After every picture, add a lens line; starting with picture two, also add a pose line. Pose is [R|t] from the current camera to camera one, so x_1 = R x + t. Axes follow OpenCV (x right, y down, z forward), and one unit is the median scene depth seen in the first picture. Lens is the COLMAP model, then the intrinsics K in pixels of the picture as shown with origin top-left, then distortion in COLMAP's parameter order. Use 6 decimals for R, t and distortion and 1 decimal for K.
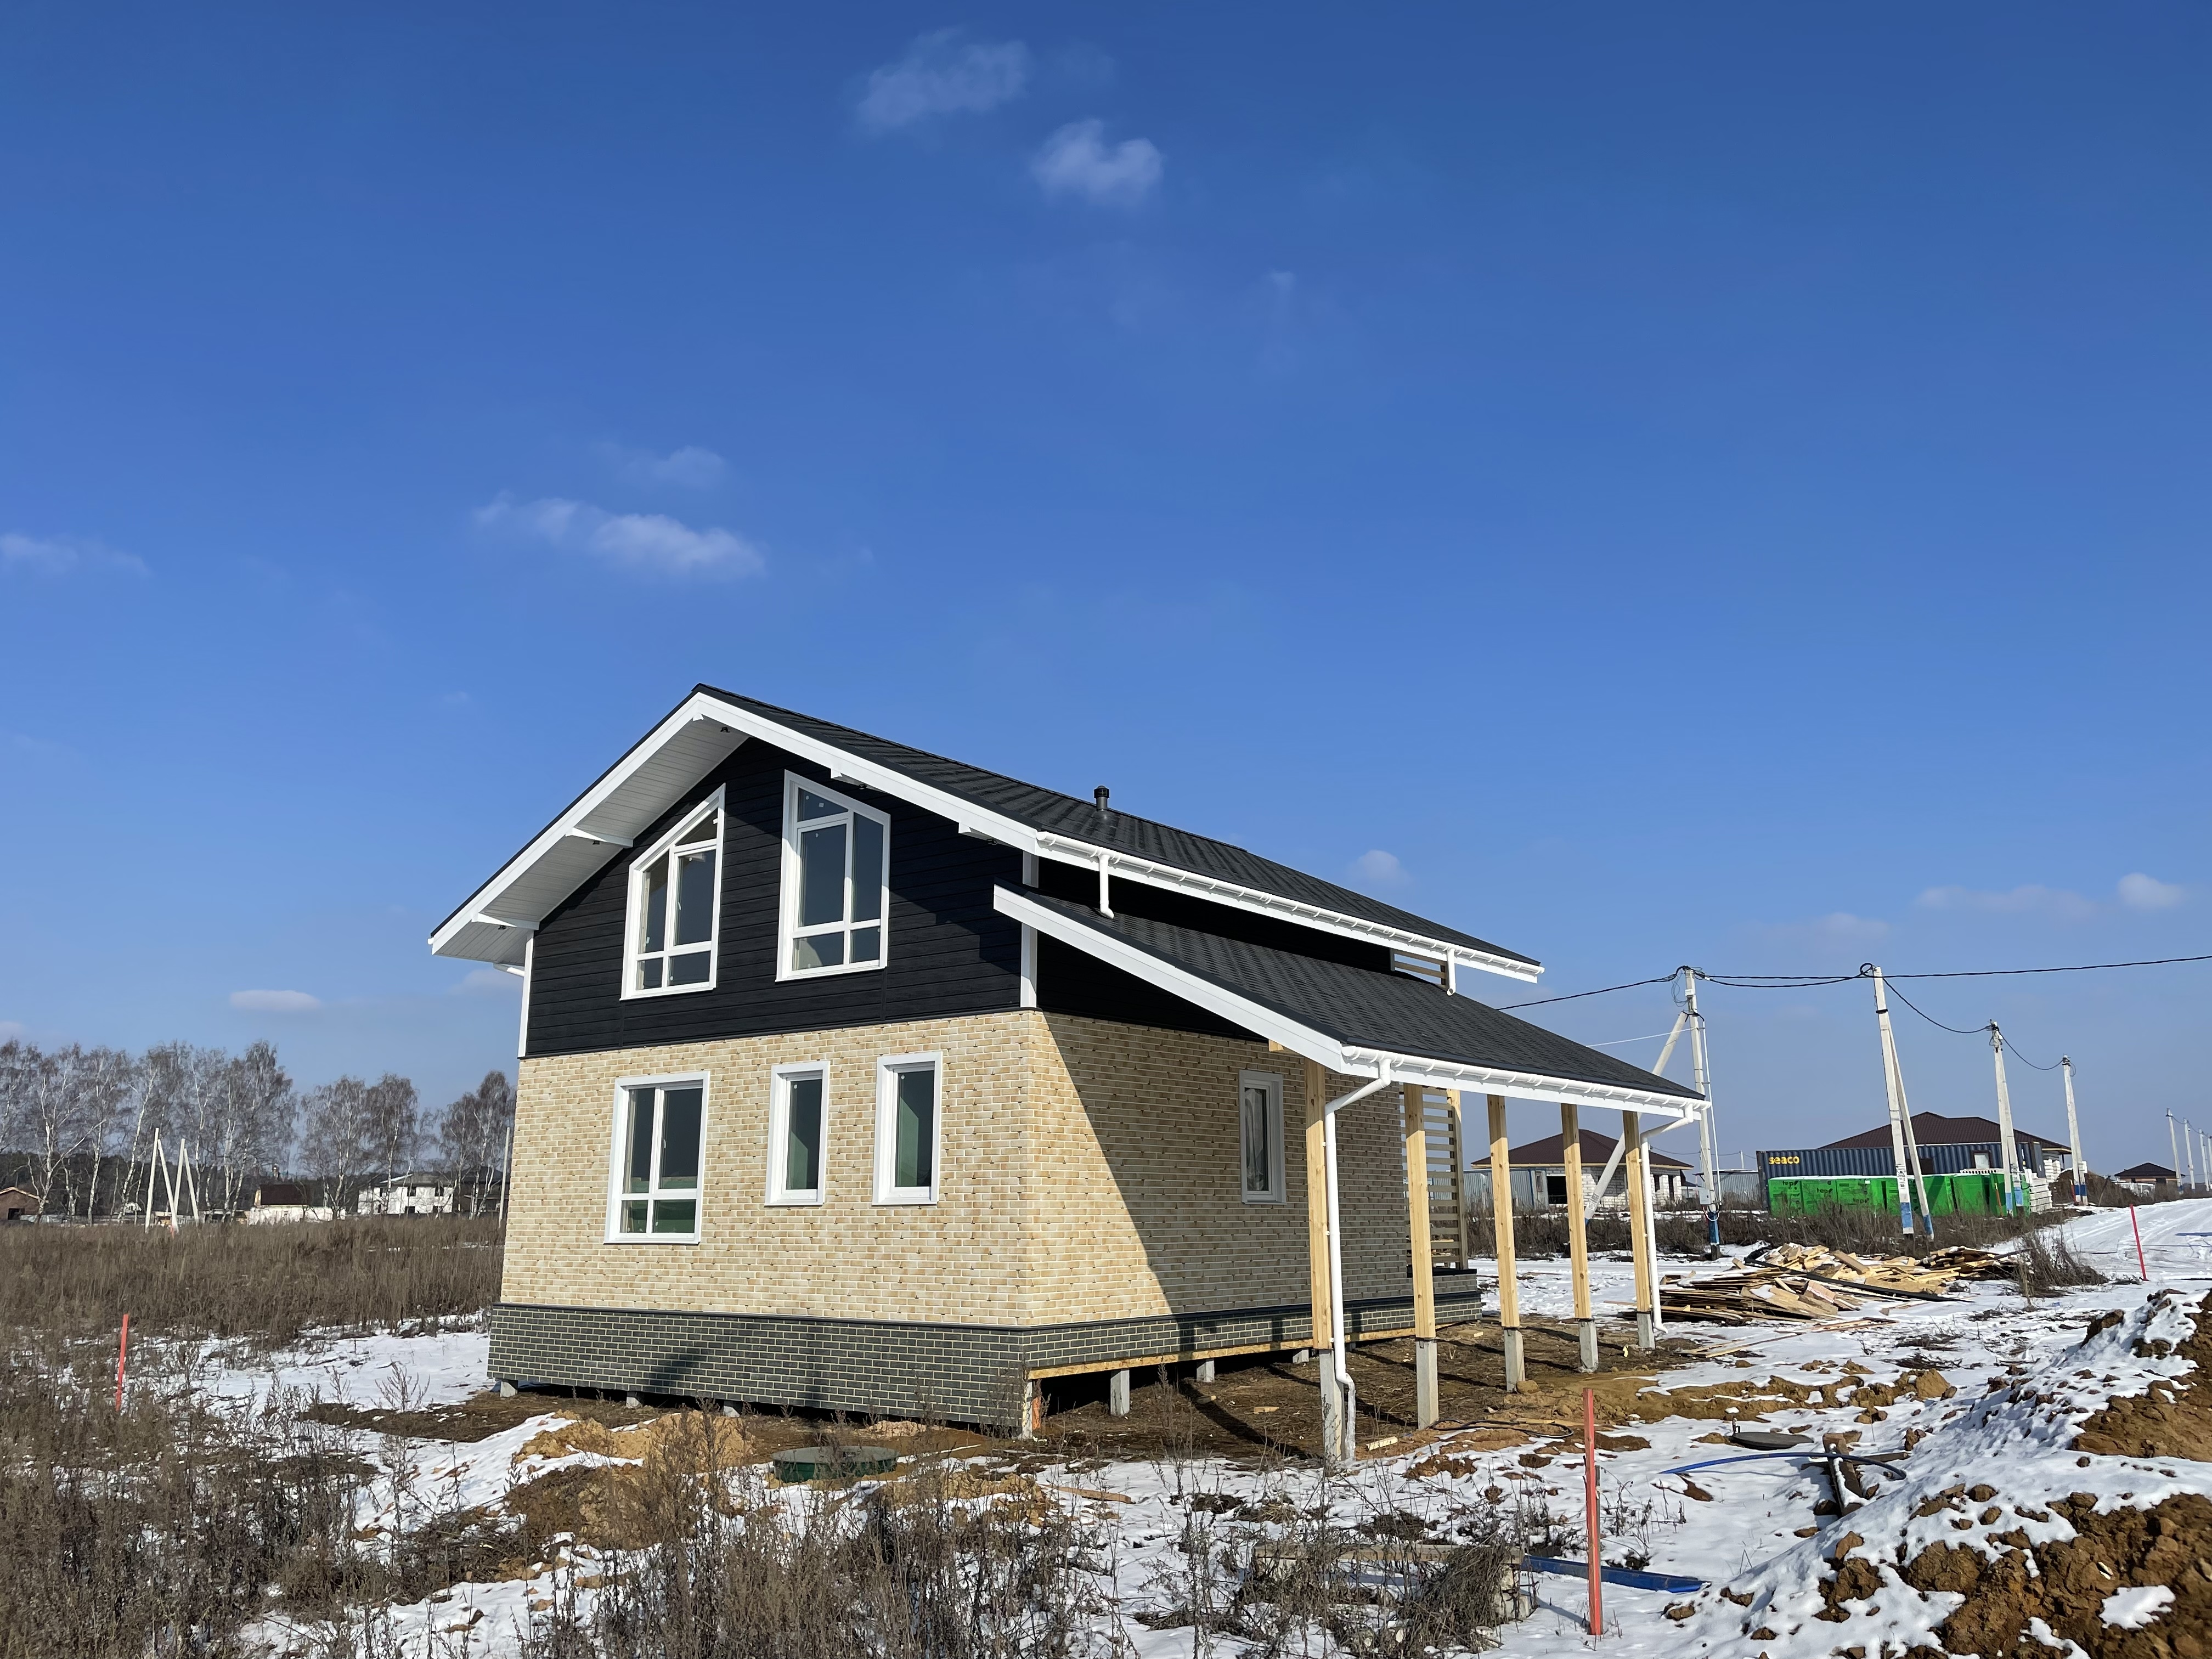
lens RADIAL K [[1698.5, 0, 1104.6], [0, 1698.5, 824.1], [0, 0, 1]] dist [0.079137, -0.098548]
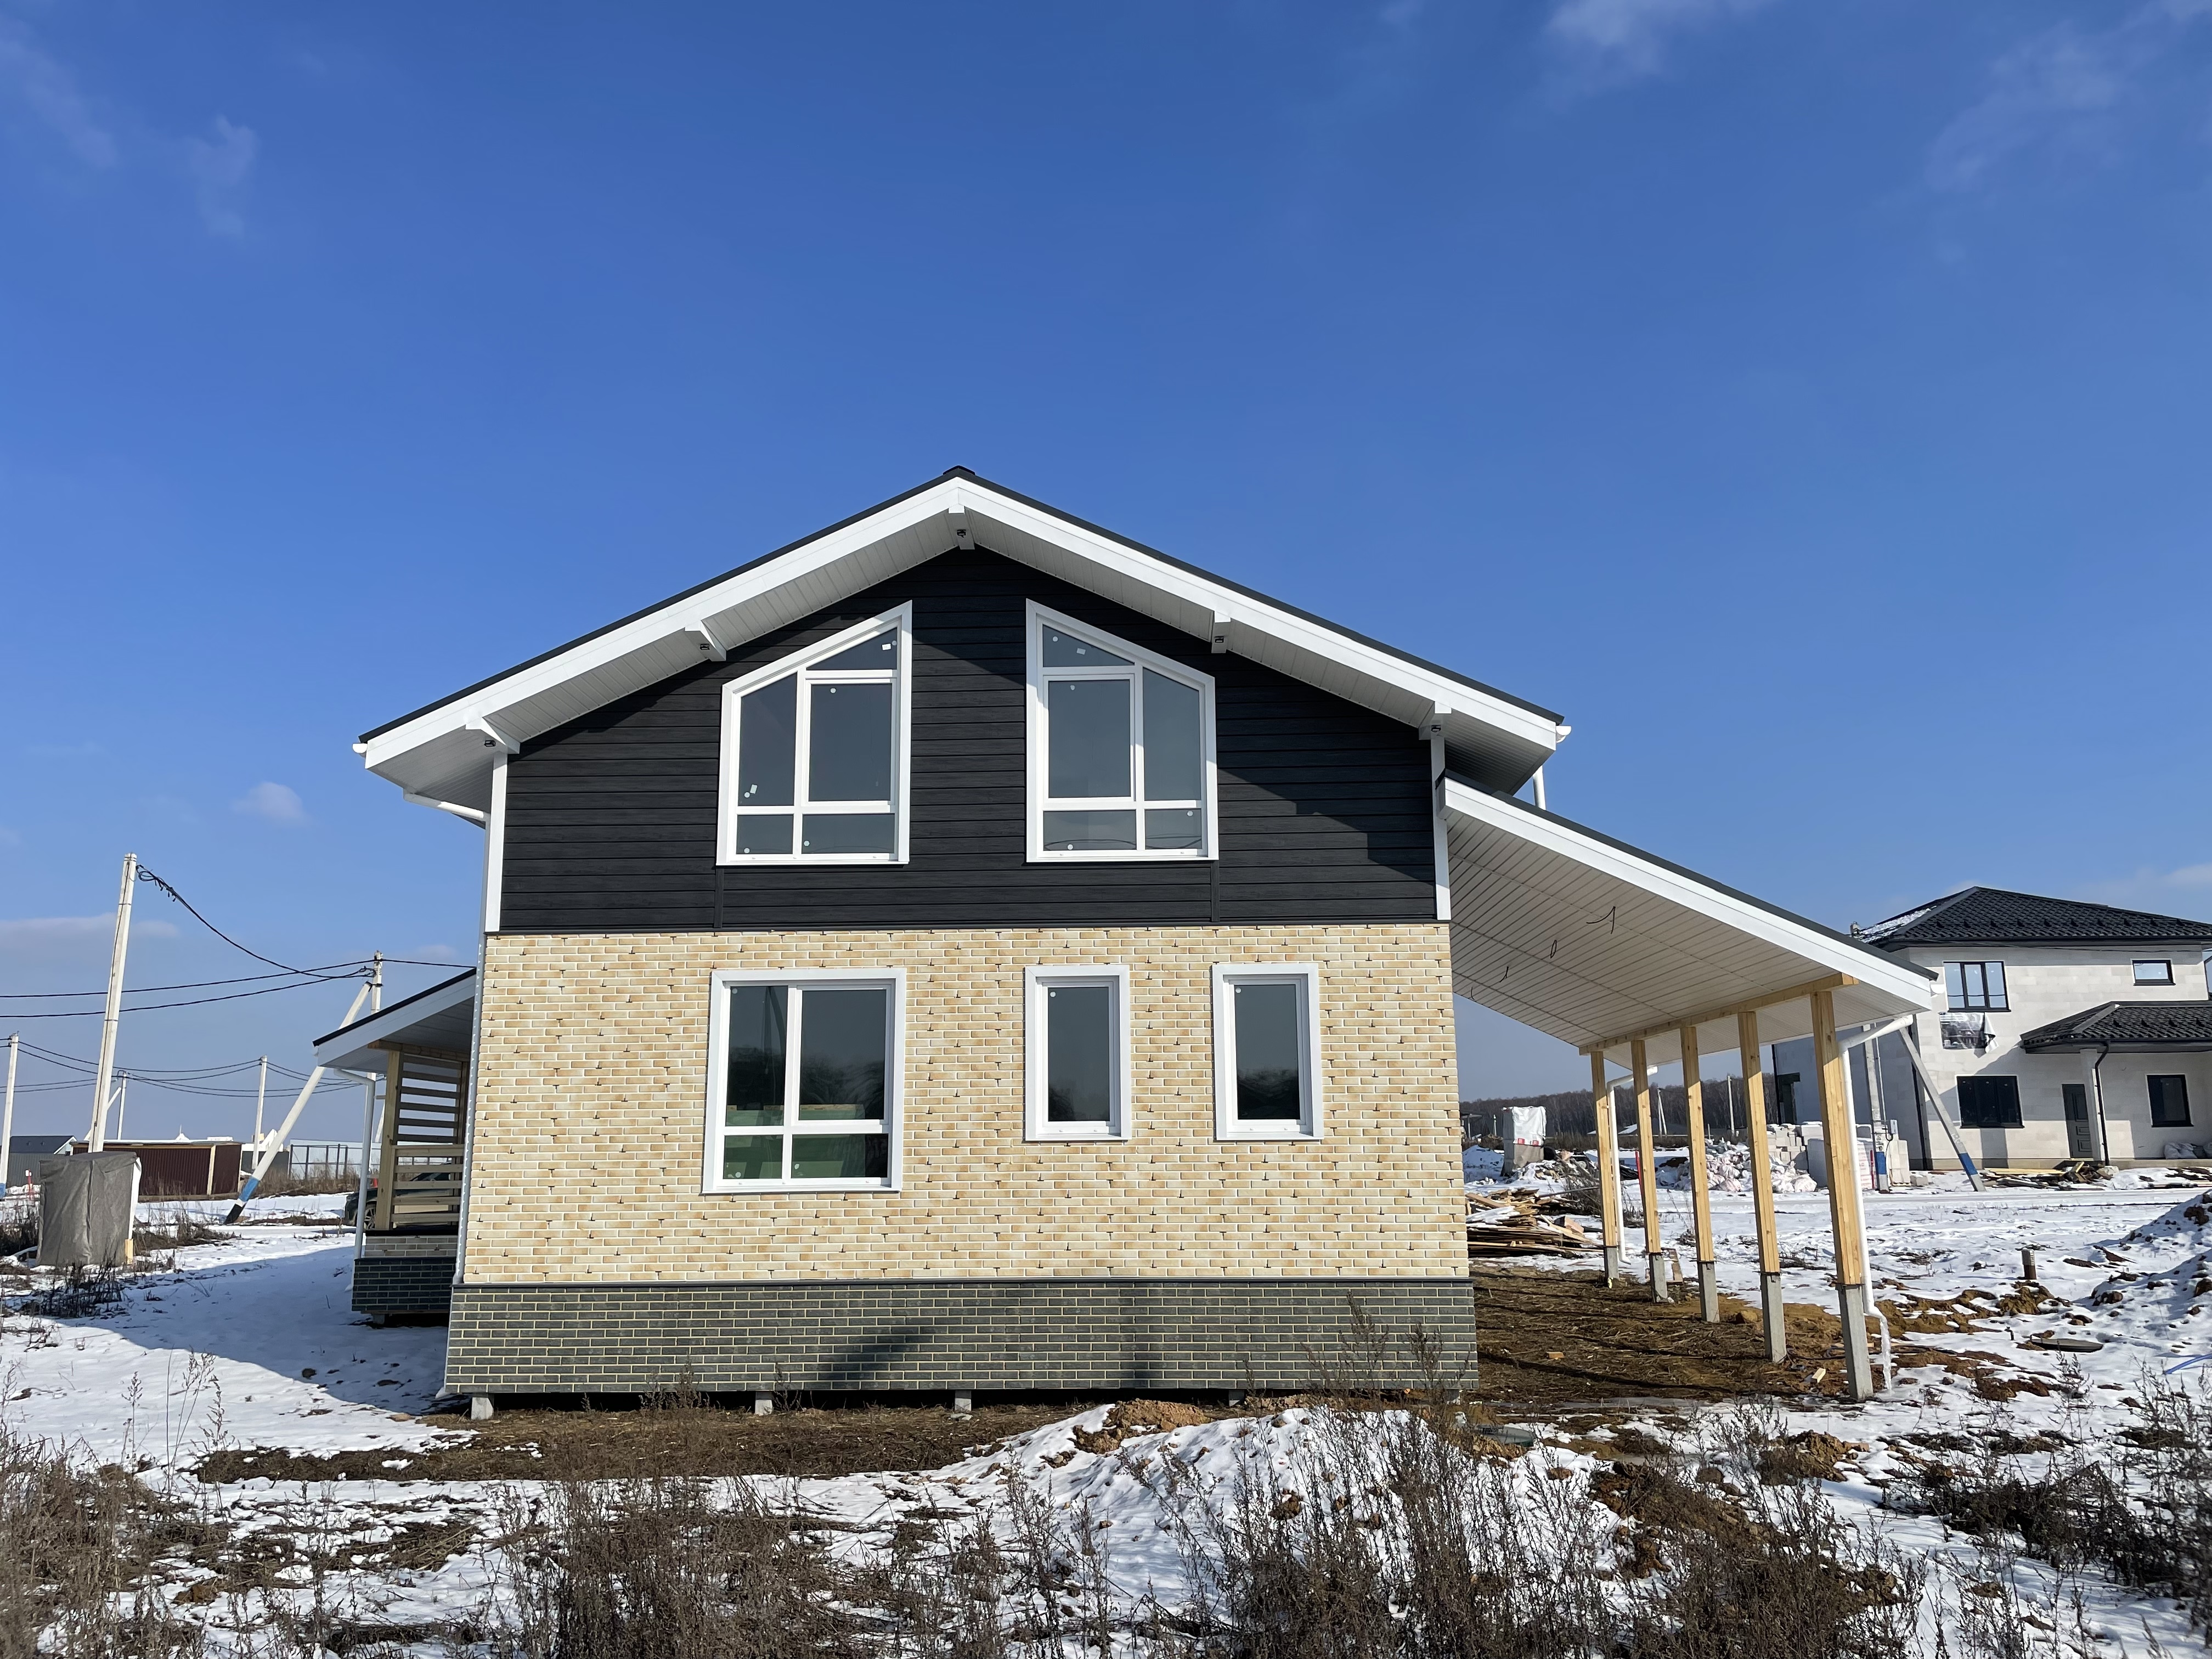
lens RADIAL K [[1698.5, 0, 1099.8], [0, 1698.5, 832.5], [0, 0, 1]] dist [0.079137, -0.098548]
pose [[0.810085, 0.109054, 0.576082, -0.620940], [-0.124466, 0.992141, -0.012791, 0.084368], [-0.572950, -0.061340, 0.817292, 0.333771]]
